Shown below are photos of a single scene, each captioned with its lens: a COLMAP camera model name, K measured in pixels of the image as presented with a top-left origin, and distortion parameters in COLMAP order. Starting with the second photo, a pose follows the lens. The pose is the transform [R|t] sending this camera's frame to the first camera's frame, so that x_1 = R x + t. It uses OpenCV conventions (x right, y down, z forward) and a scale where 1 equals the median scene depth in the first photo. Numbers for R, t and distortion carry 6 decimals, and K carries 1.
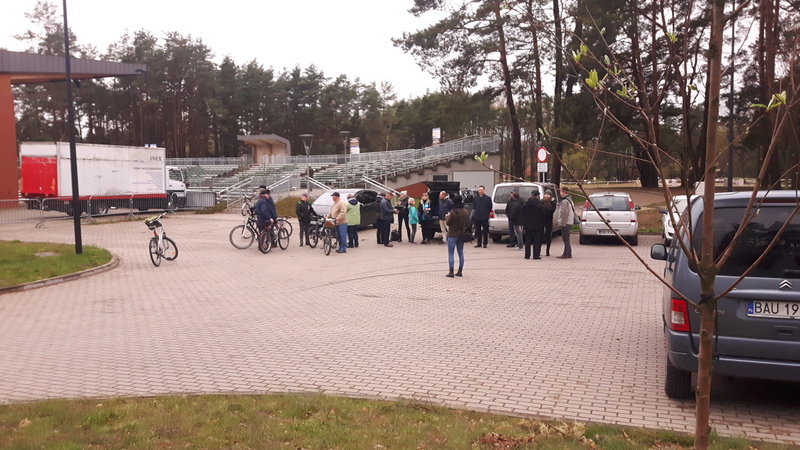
lens RADIAL K [[654.0, 0, 398.4], [0, 654.0, 229.5], [0, 0, 1]] dist [0.174570, -0.335674]
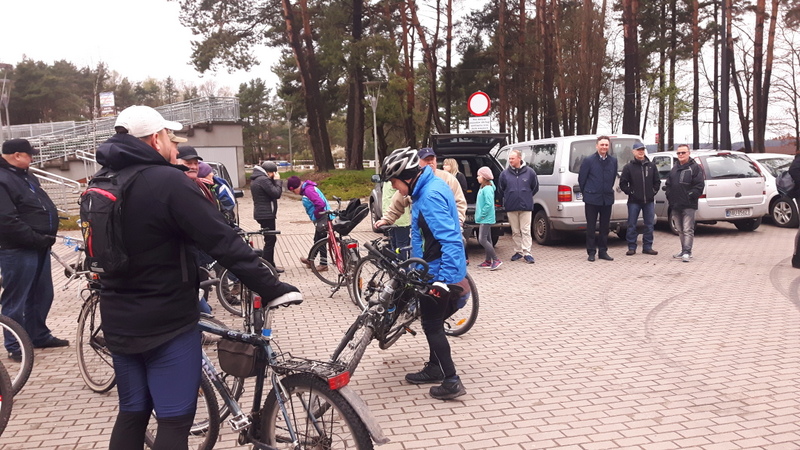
lens RADIAL K [[654.0, 0, 398.4], [0, 654.0, 229.5], [0, 0, 1]] dist [0.174570, -0.335674]
pose [[0.832052, -0.081098, 0.548738, -0.064154], [0.072287, 0.996672, 0.037689, -0.006190], [-0.549968, 0.008308, 0.835145, 0.153856]]
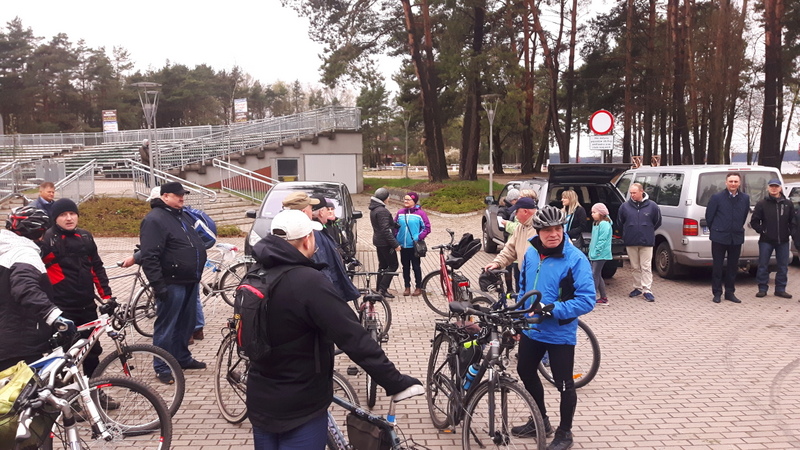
lens RADIAL K [[662.5, 0, 400.0], [0, 662.5, 225.0], [0, 0, 1]] dist [0.028590, -0.011153]
pose [[0.914355, -0.044459, 0.402465, -0.065230], [0.039240, 0.999005, 0.021206, -0.011148], [-0.403008, -0.003597, 0.915190, 0.151814]]
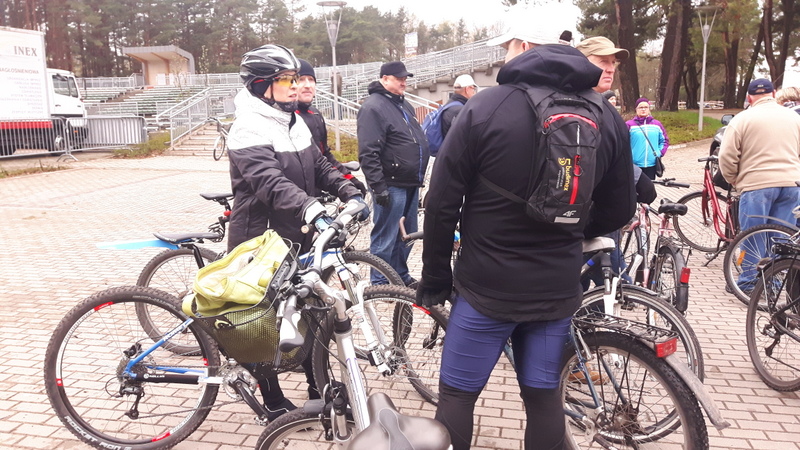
lens RADIAL K [[654.0, 0, 398.4], [0, 654.0, 229.5], [0, 0, 1]] dist [0.174570, -0.335674]
pose [[0.984452, -0.041330, 0.170723, -0.068879], [0.023752, 0.994320, 0.103752, -0.006549], [-0.174041, -0.098084, 0.979841, 0.168208]]
